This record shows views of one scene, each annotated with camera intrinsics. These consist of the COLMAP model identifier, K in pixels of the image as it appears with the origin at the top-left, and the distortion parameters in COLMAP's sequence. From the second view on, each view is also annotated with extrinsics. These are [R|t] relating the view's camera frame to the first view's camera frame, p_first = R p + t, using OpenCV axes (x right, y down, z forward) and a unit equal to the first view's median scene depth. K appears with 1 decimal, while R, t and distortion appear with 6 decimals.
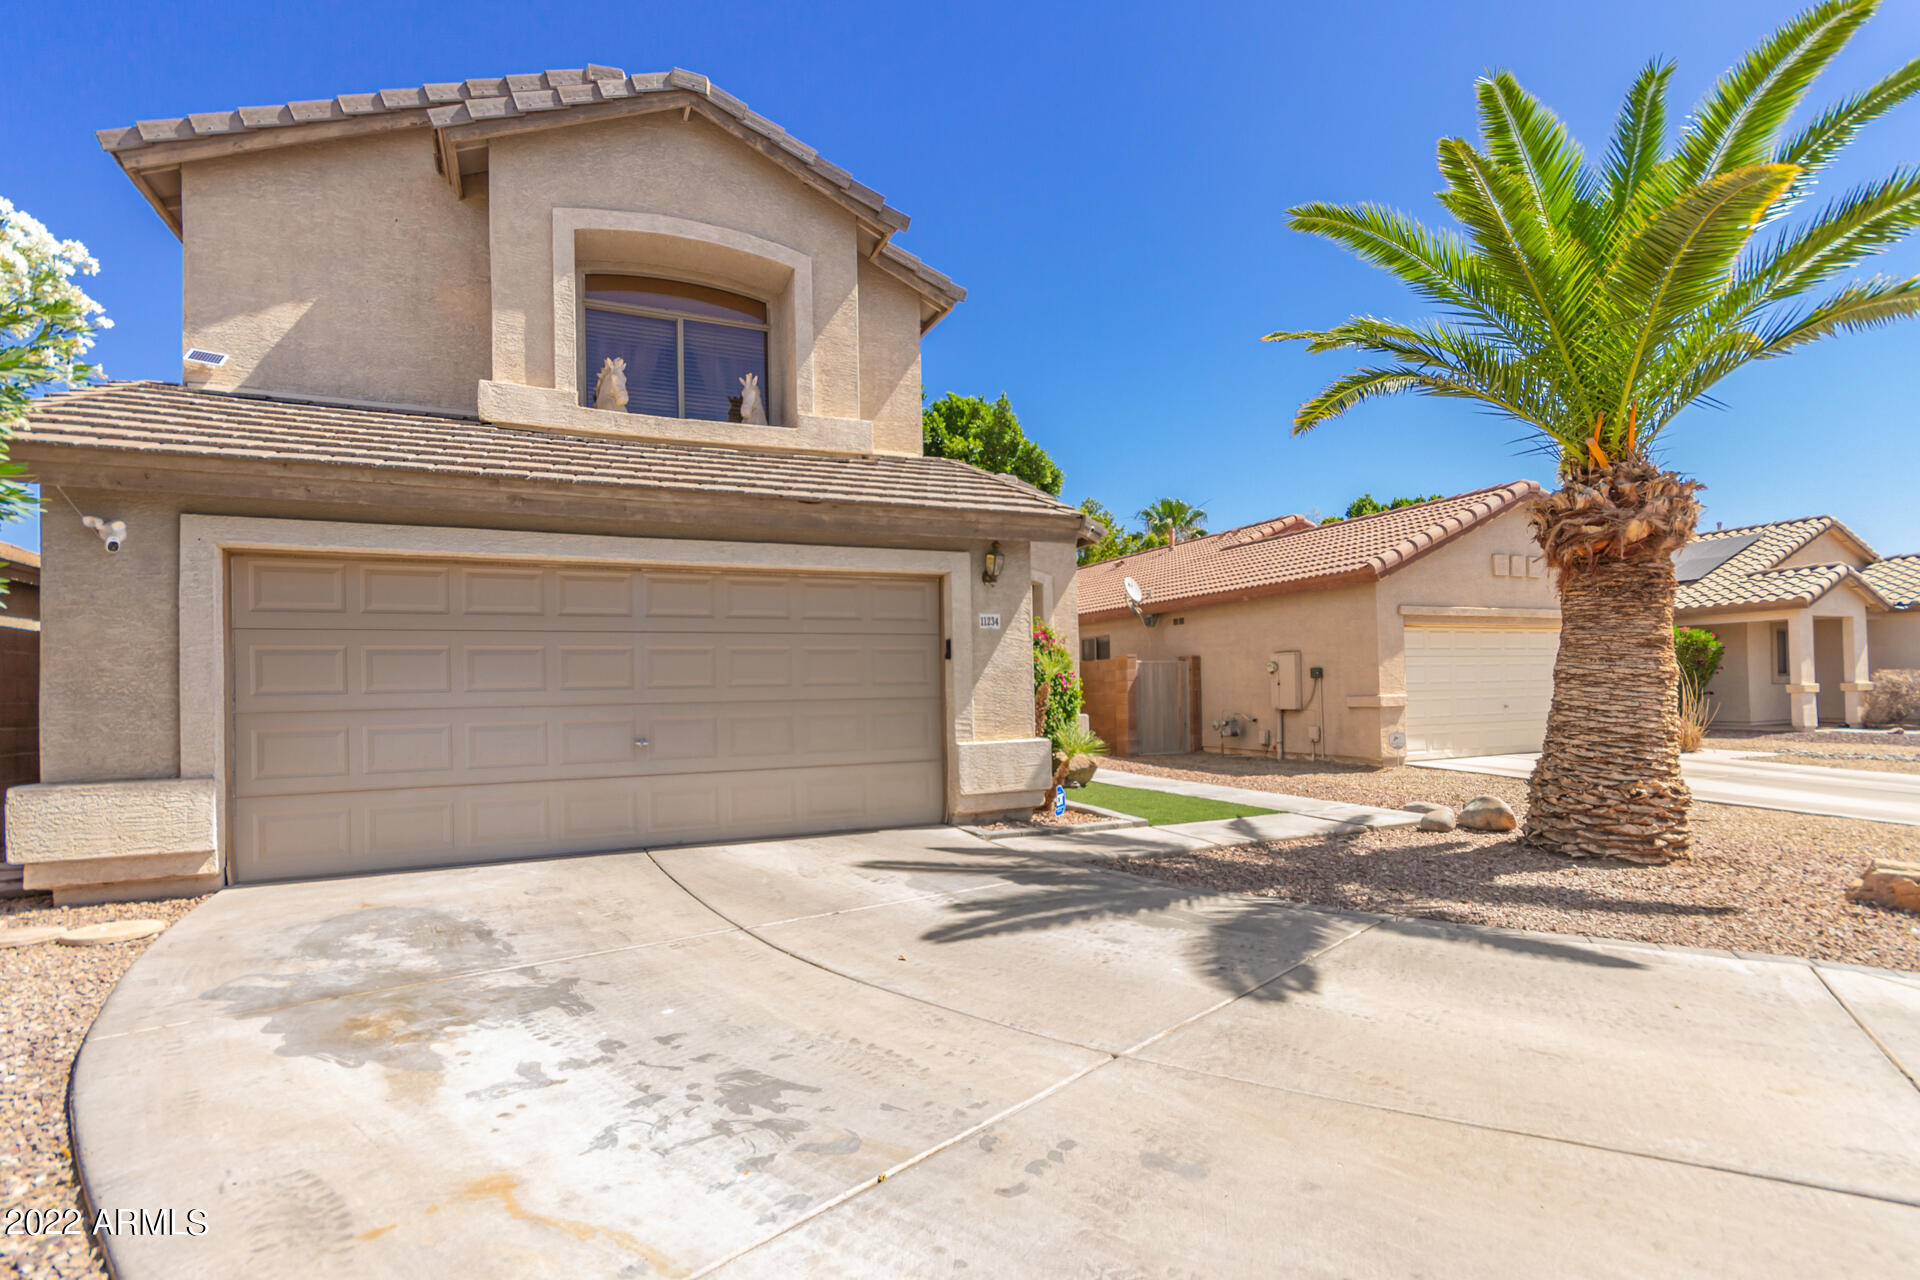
lens RADIAL K [[926.7, 0, 1033.4], [0, 926.7, 680.4], [0, 0, 1]] dist [0.005666, -0.000765]
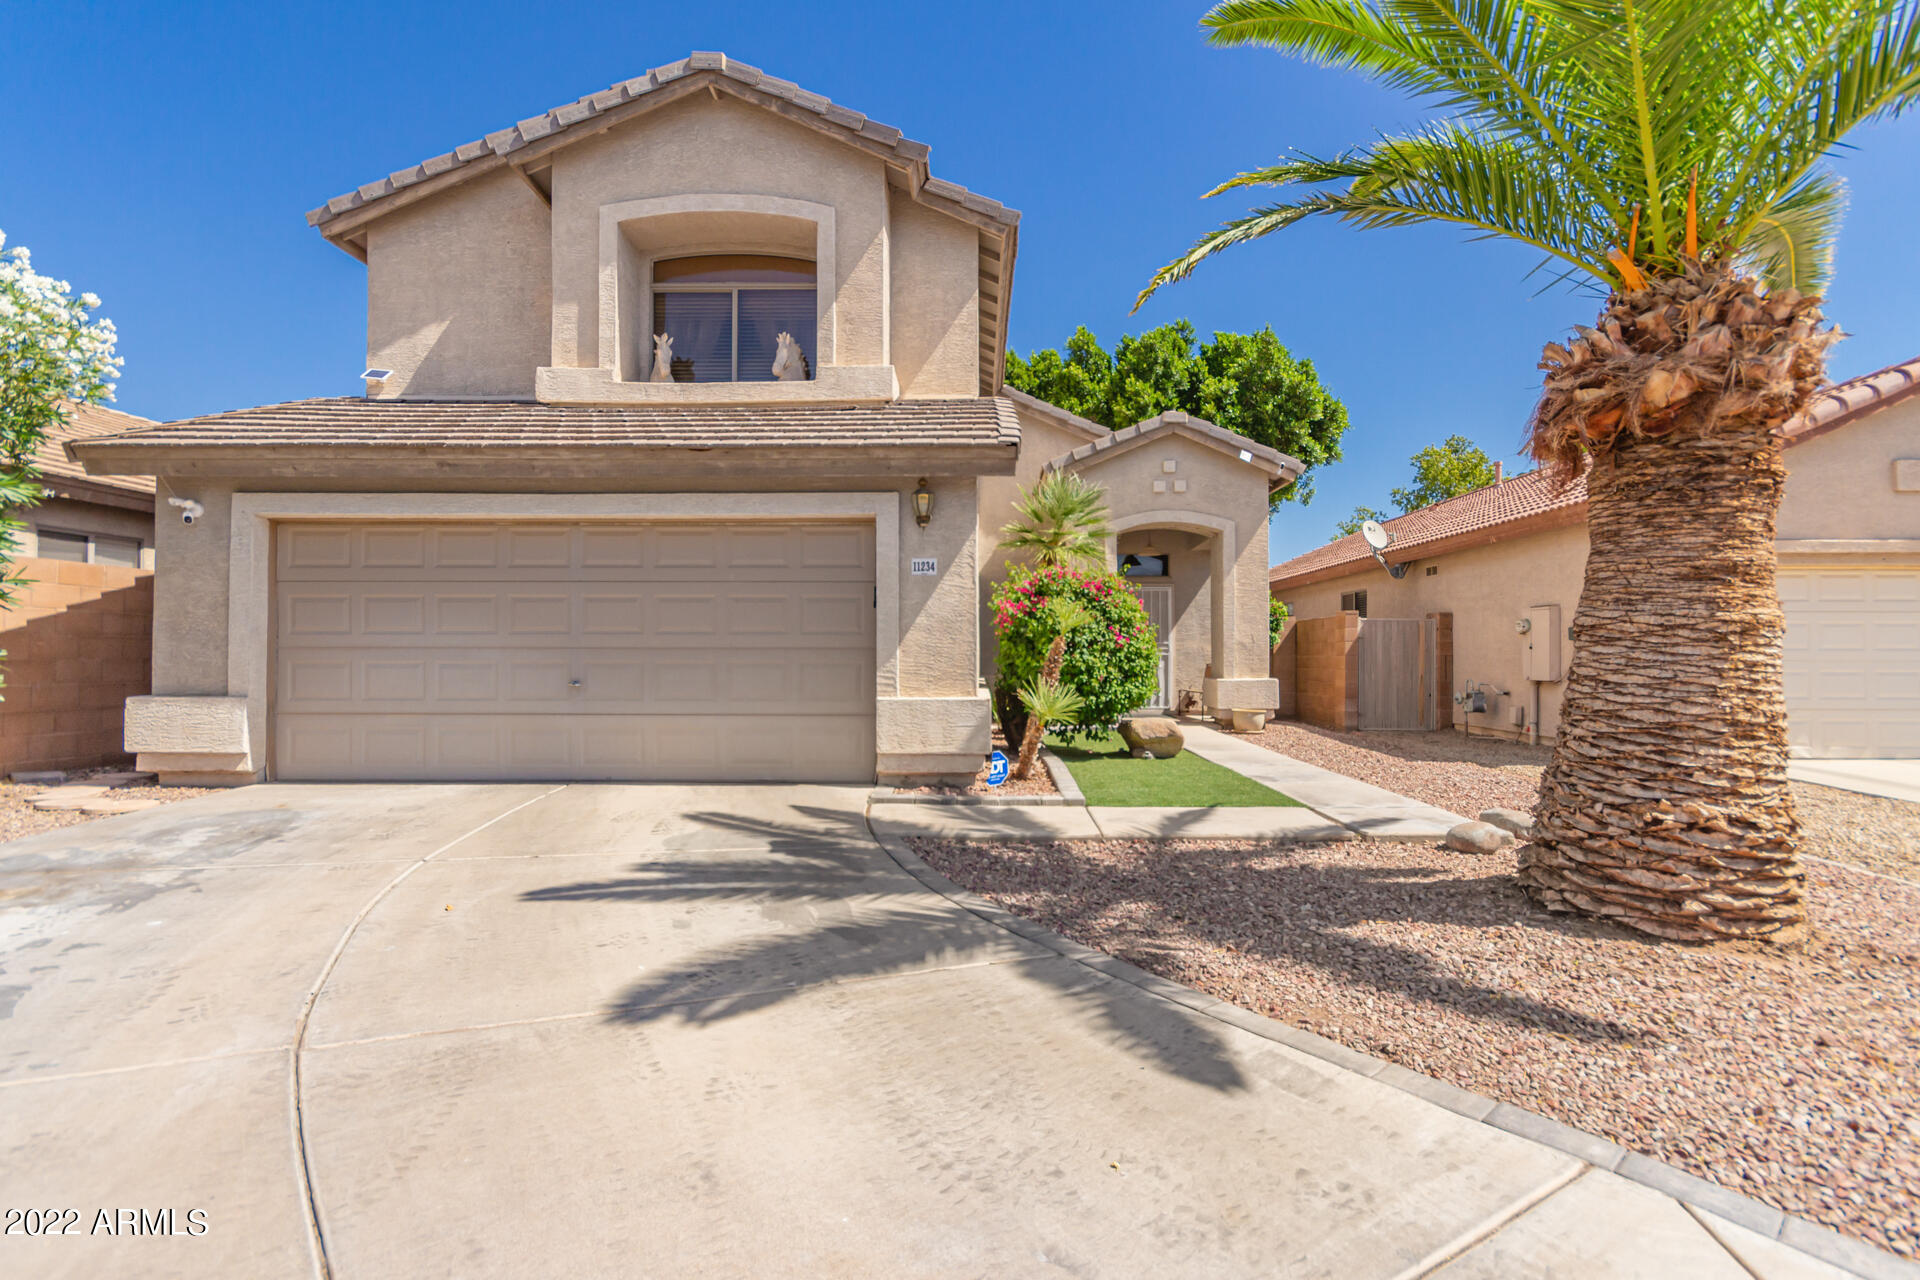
lens RADIAL K [[926.7, 0, 946.7], [0, 926.7, 646.2], [0, 0, 1]] dist [0.005666, -0.000765]
pose [[0.897000, 0.016848, -0.441709, 0.450253], [-0.014456, 0.999857, 0.008781, 0.007830], [0.441794, -0.001492, 0.897115, 0.222543]]
